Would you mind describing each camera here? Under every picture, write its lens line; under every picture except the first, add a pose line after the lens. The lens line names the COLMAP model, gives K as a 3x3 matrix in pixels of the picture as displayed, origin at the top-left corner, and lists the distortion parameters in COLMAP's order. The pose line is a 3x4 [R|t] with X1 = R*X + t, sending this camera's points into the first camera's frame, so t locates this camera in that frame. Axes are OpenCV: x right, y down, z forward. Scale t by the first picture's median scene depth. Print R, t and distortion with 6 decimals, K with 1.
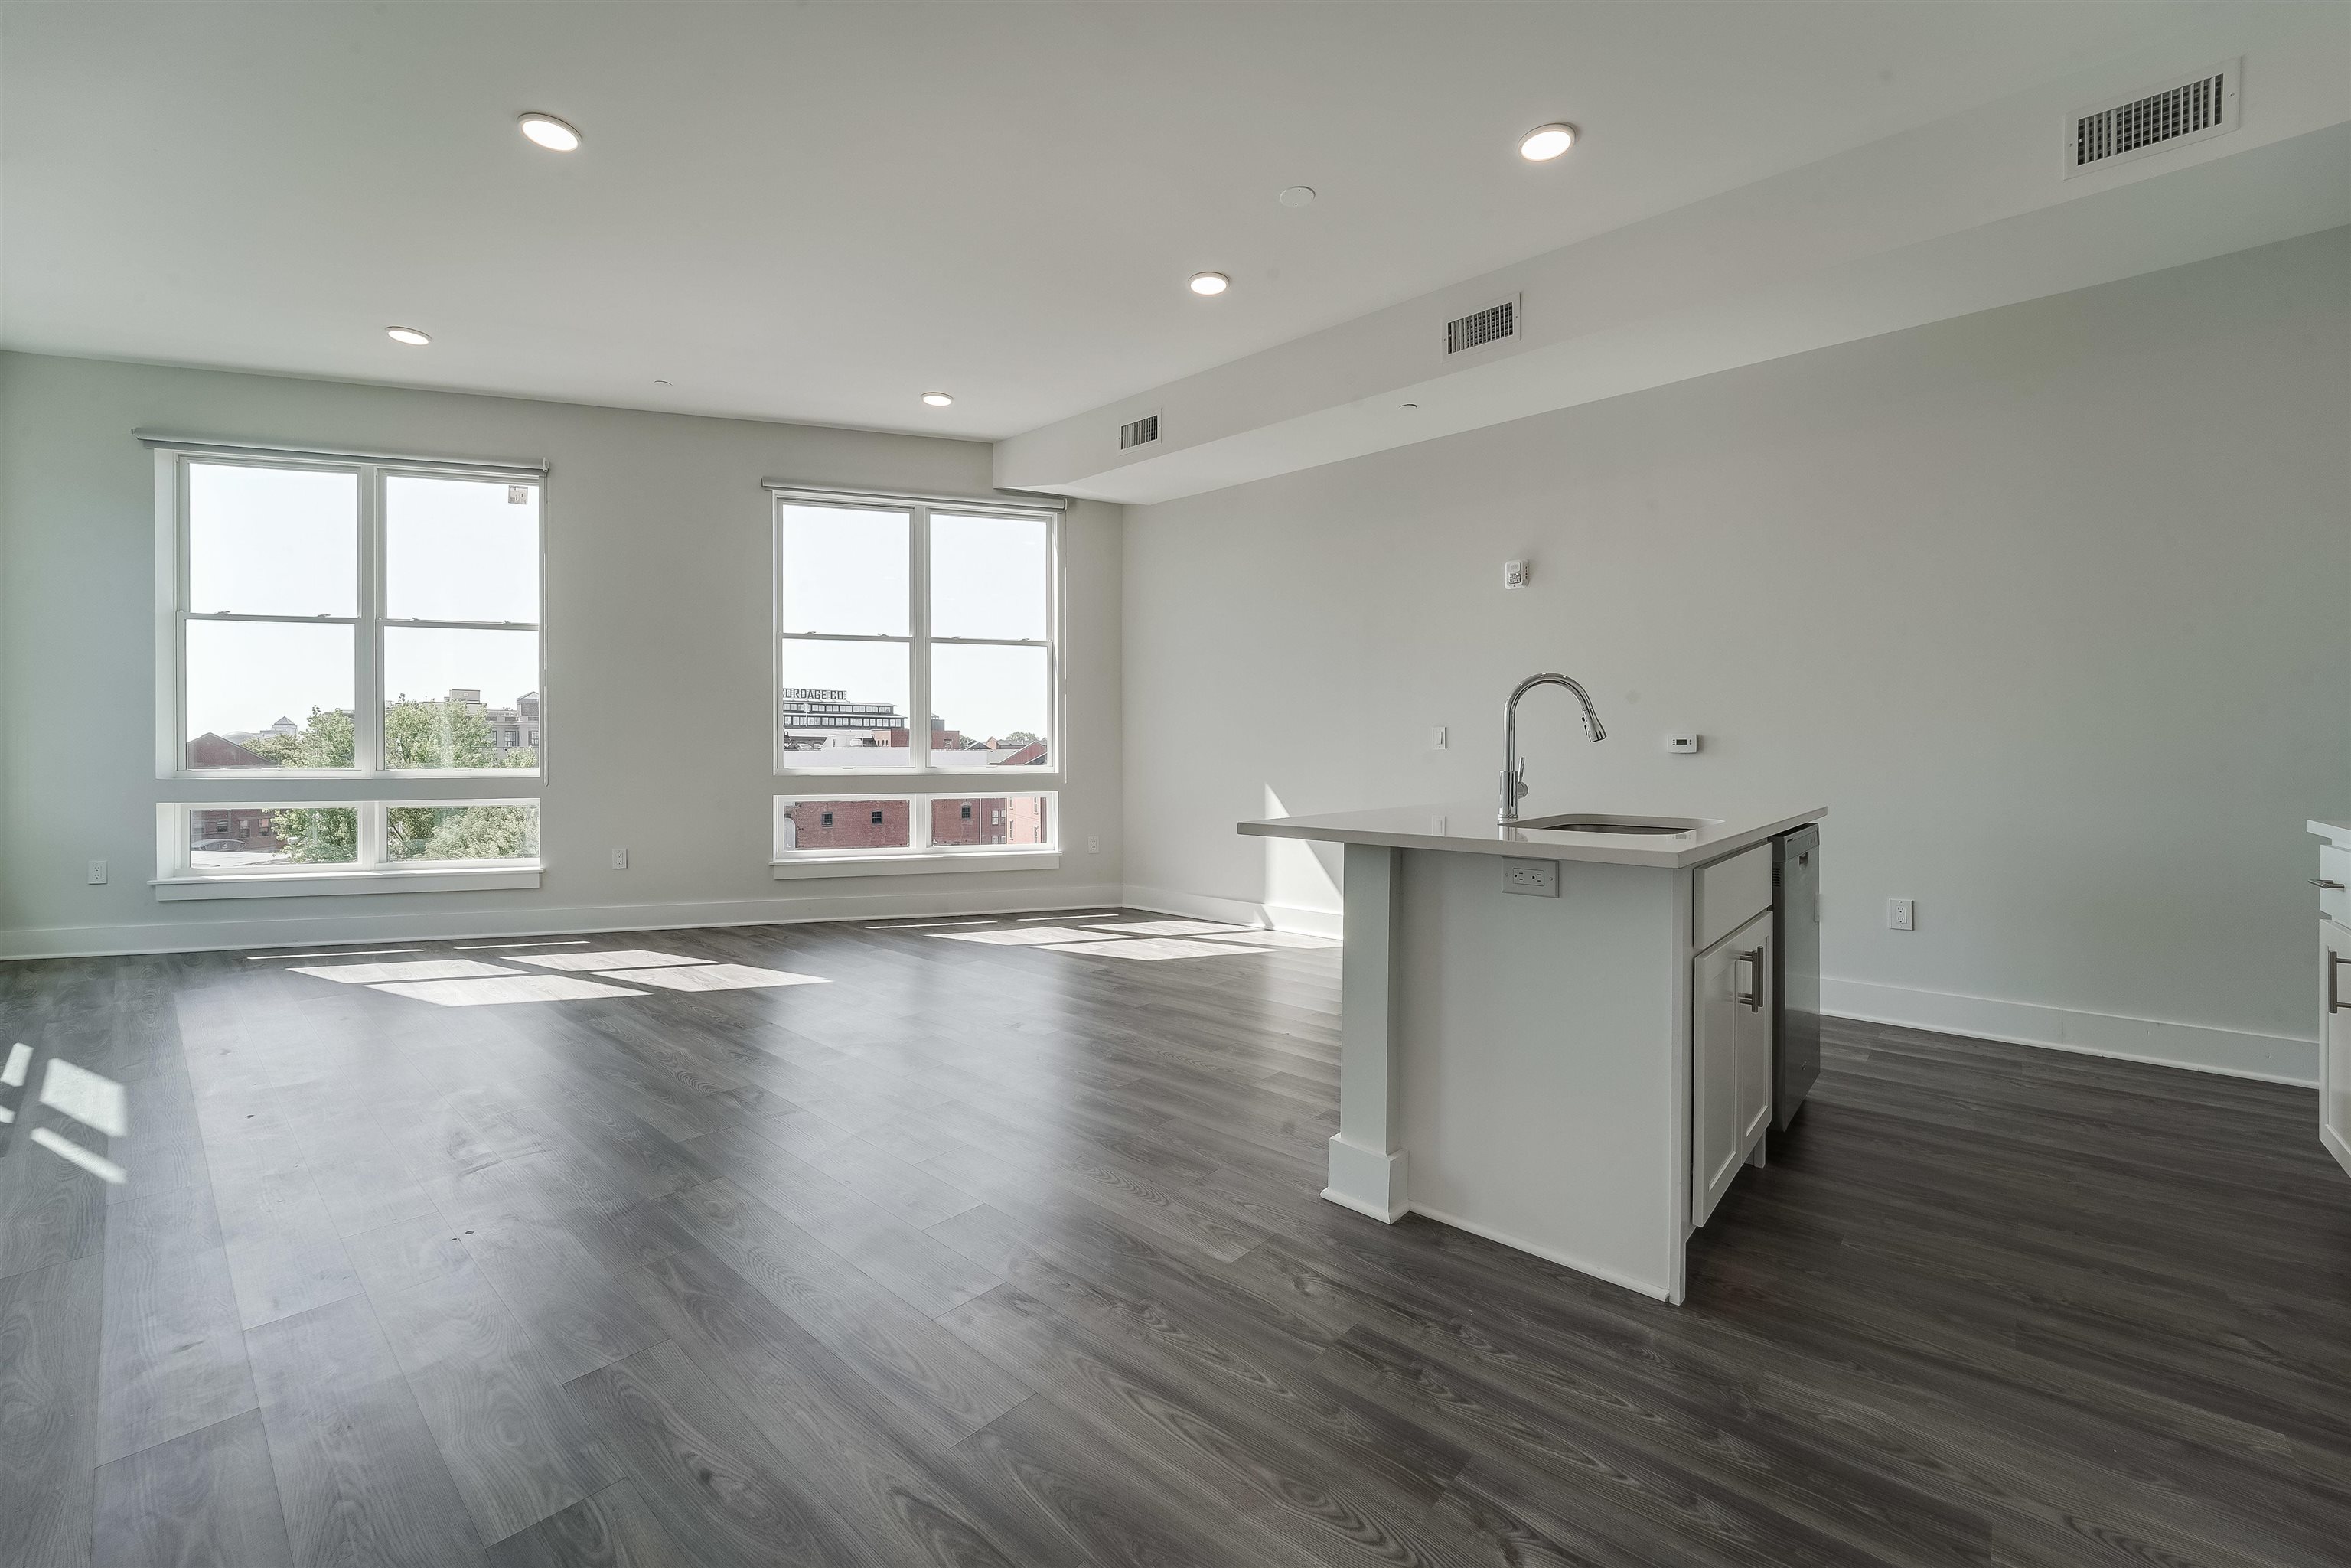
lens RADIAL K [[961.3, 0, 1175.3], [0, 961.3, 742.2], [0, 0, 1]] dist [-0.006494, -0.000662]
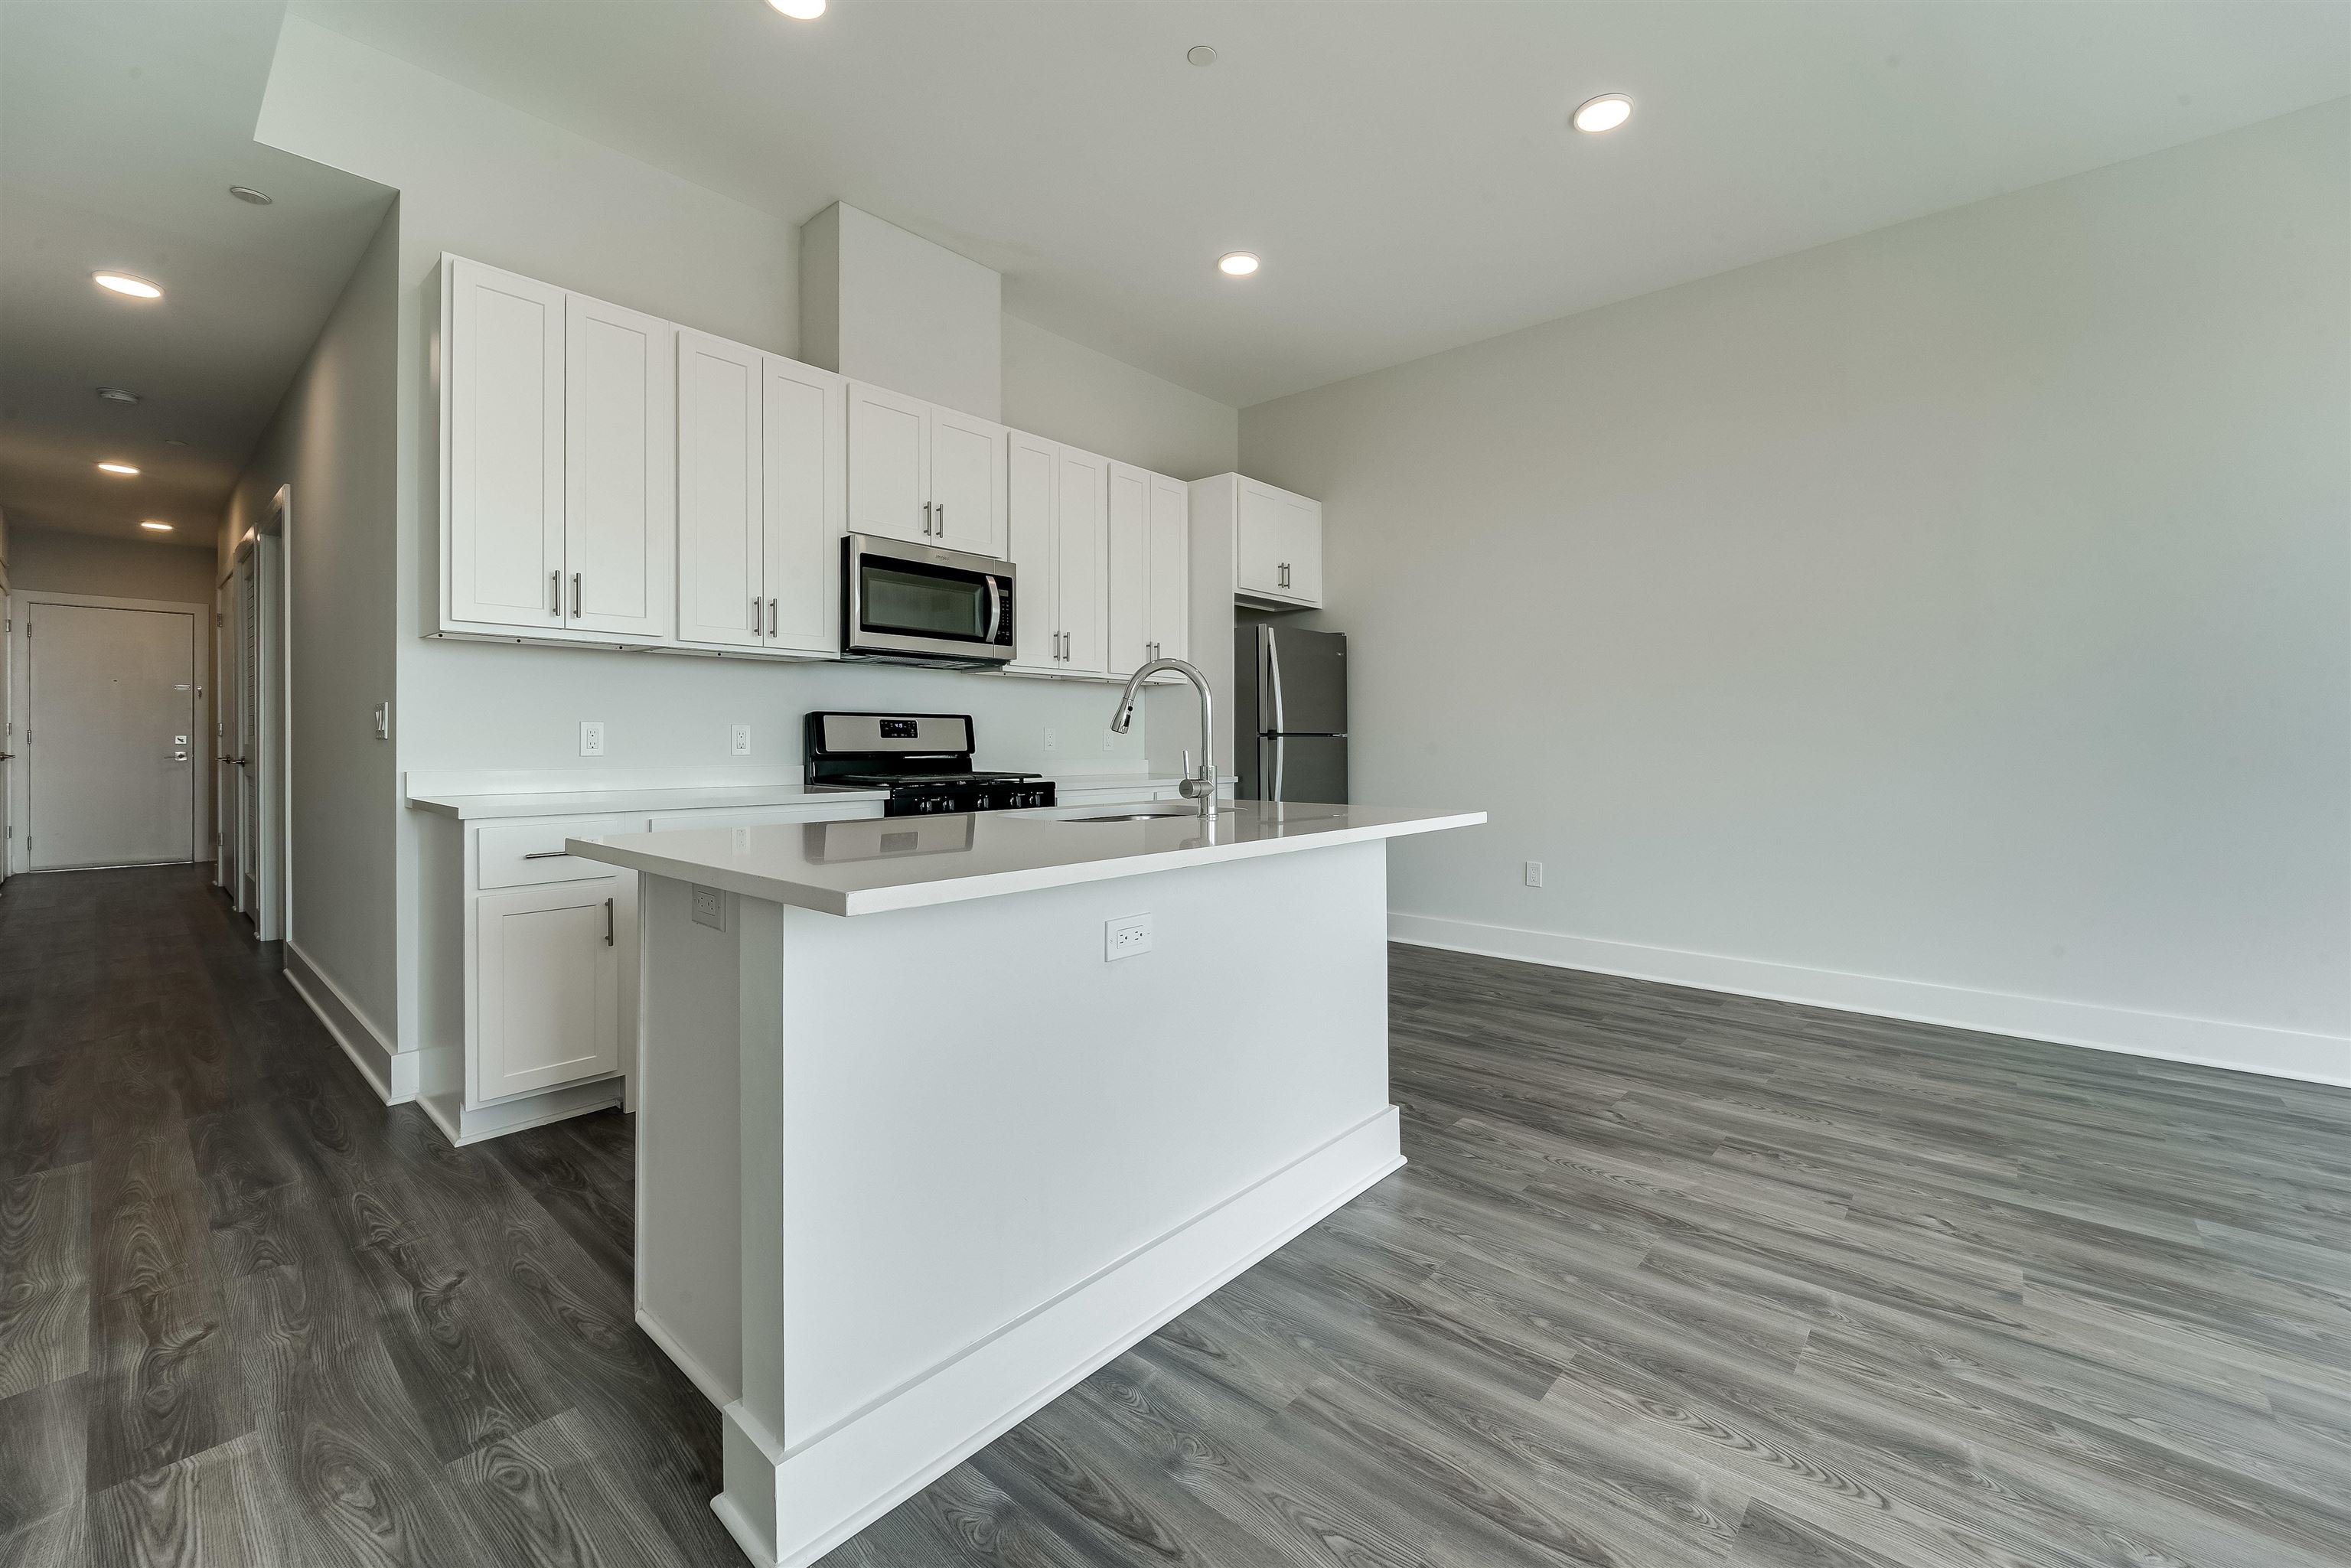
lens RADIAL K [[961.3, 0, 1175.3], [0, 961.3, 742.2], [0, 0, 1]] dist [-0.006494, -0.000662]
pose [[-0.999996, -0.001472, -0.002233, 0.157504], [-0.001452, 0.999960, -0.008850, 0.006146], [0.002246, -0.008846, -0.999958, 0.788412]]
